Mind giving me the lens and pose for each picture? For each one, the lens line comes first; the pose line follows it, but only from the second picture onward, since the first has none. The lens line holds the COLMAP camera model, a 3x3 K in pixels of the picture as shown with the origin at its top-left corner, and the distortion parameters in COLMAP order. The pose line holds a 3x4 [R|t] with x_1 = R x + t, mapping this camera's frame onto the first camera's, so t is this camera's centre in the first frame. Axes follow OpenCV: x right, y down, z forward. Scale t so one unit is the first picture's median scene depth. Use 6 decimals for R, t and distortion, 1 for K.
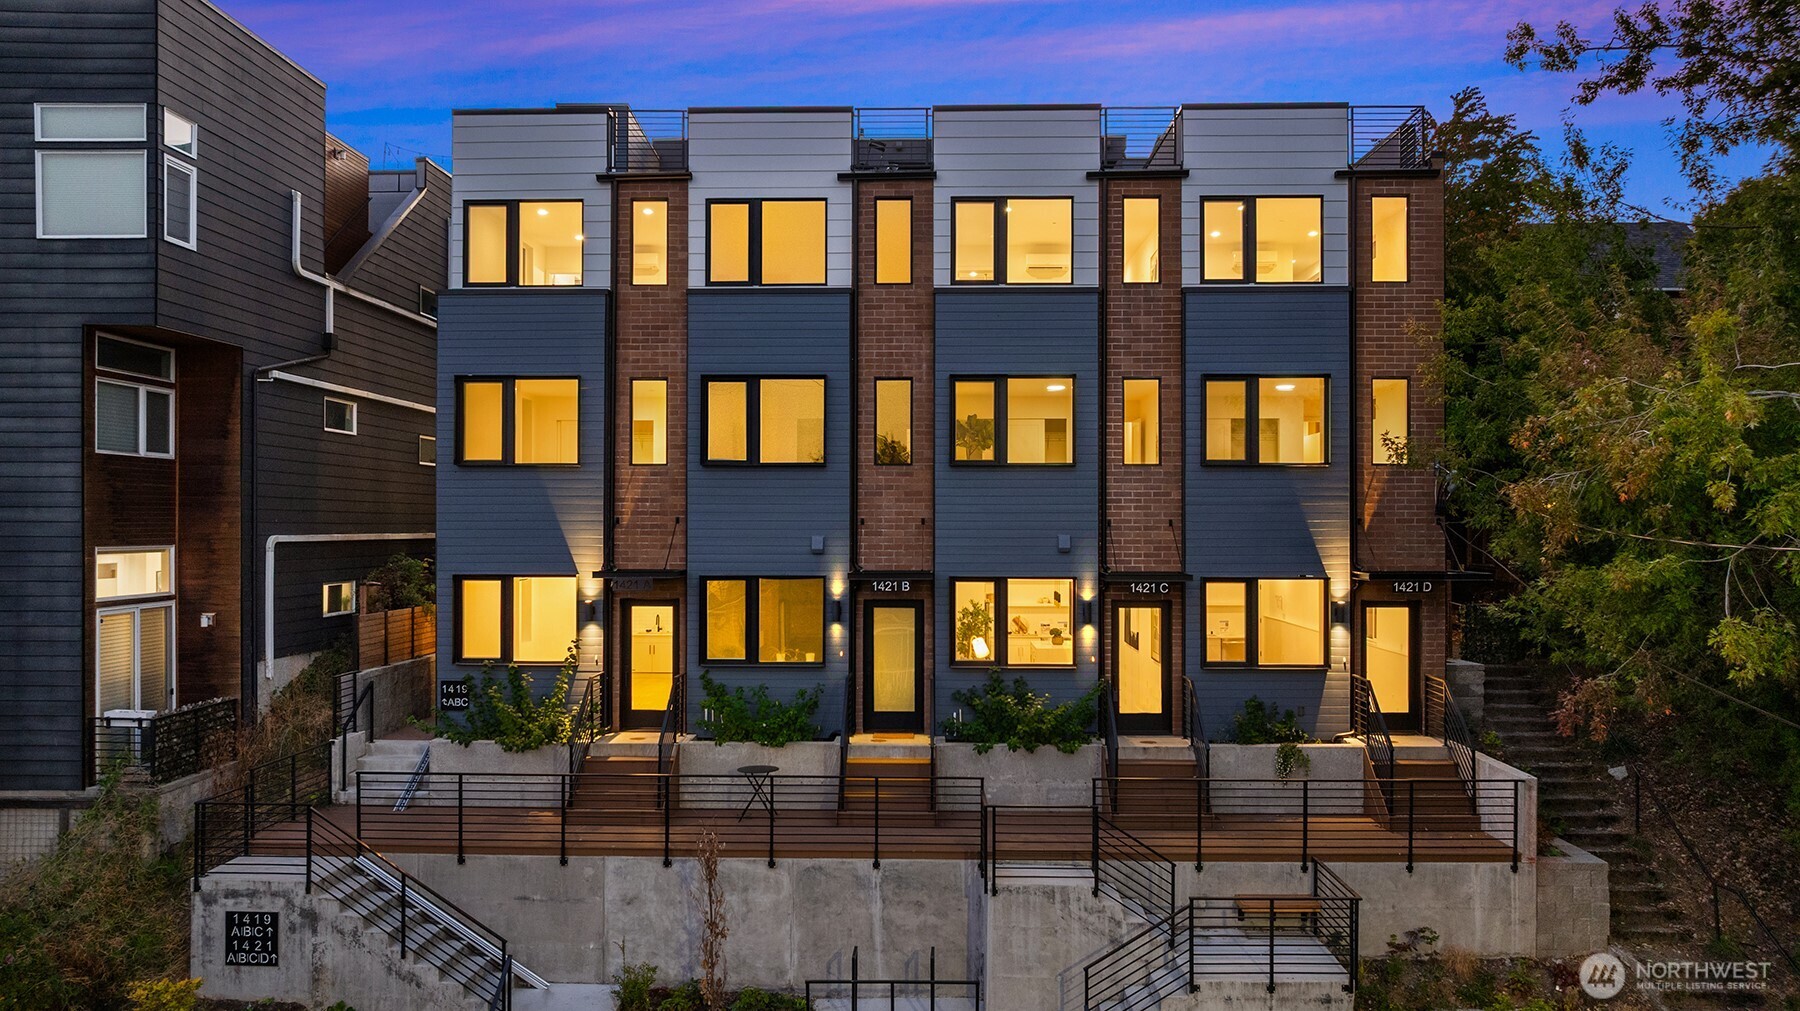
lens RADIAL K [[1303.9, 0, 904.8], [0, 1303.9, 511.3], [0, 0, 1]] dist [-0.020225, 0.012703]
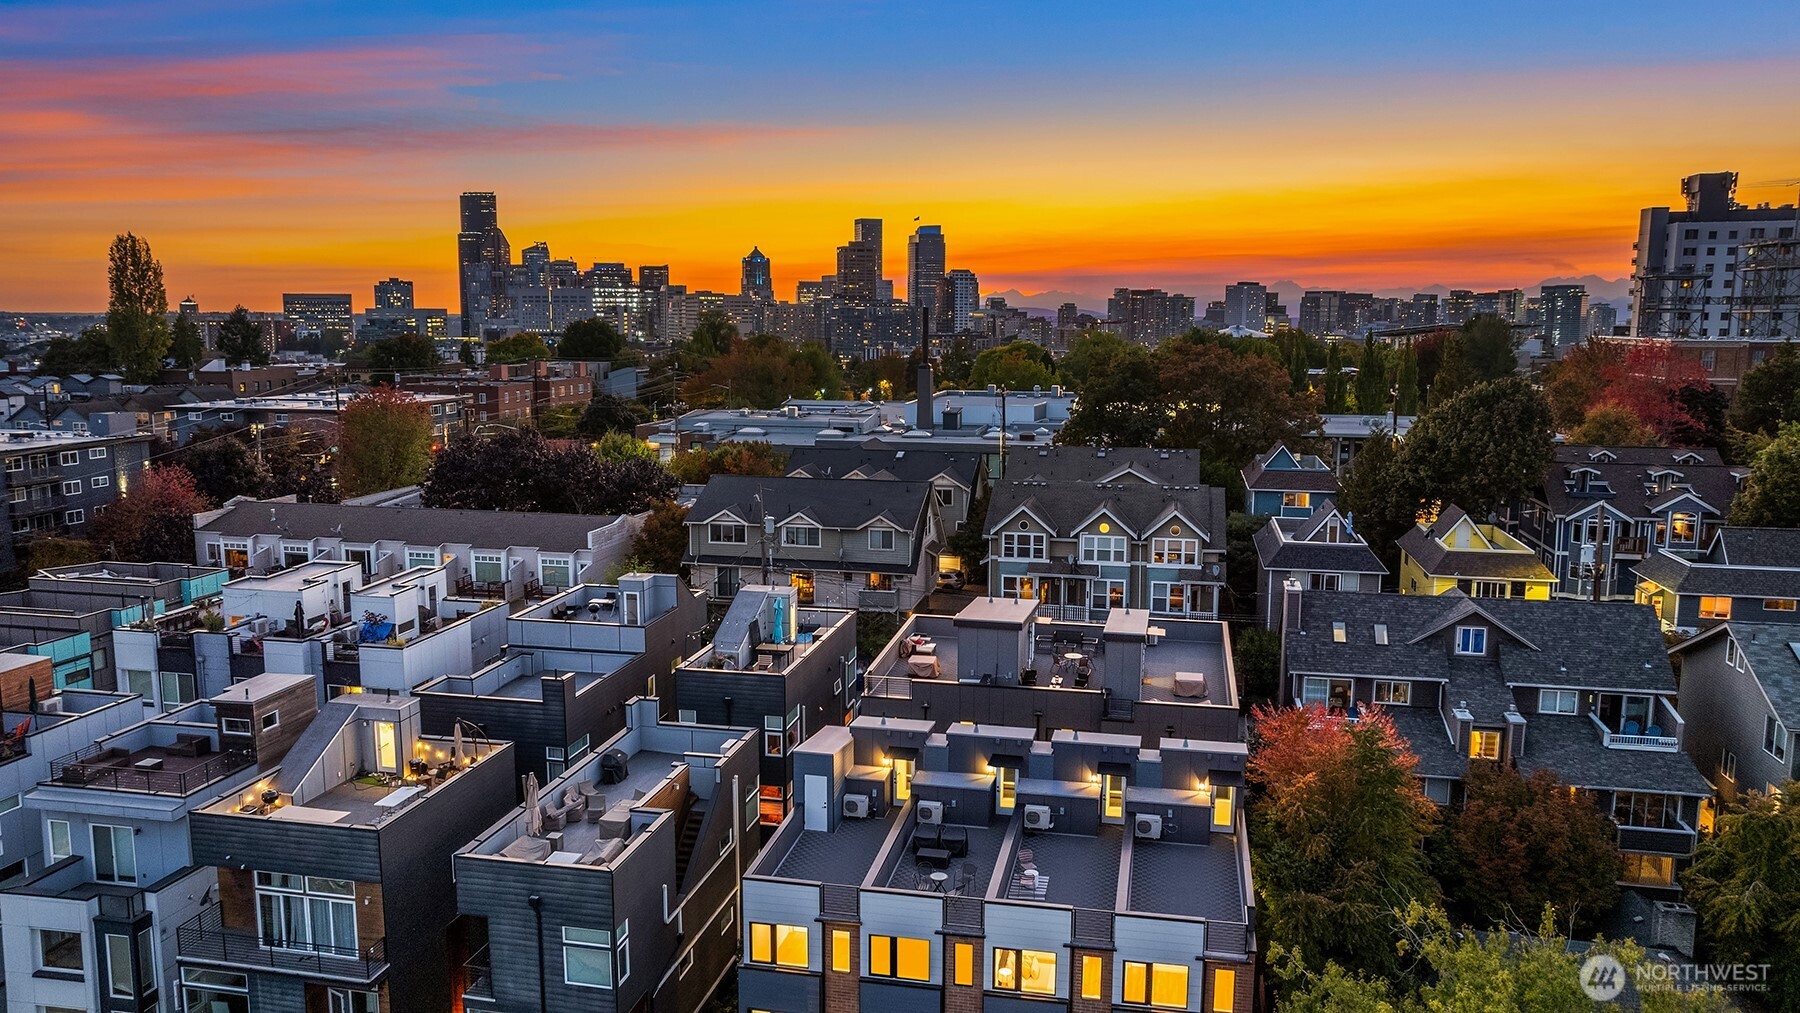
lens RADIAL K [[1303.9, 0, 898.0], [0, 1303.9, 502.6], [0, 0, 1]] dist [-0.020225, 0.012703]
pose [[0.983553, 0.026983, -0.178594, 0.224743], [-0.001901, 0.990270, 0.139148, -1.166500], [0.180611, -0.136520, 0.974034, -0.818698]]
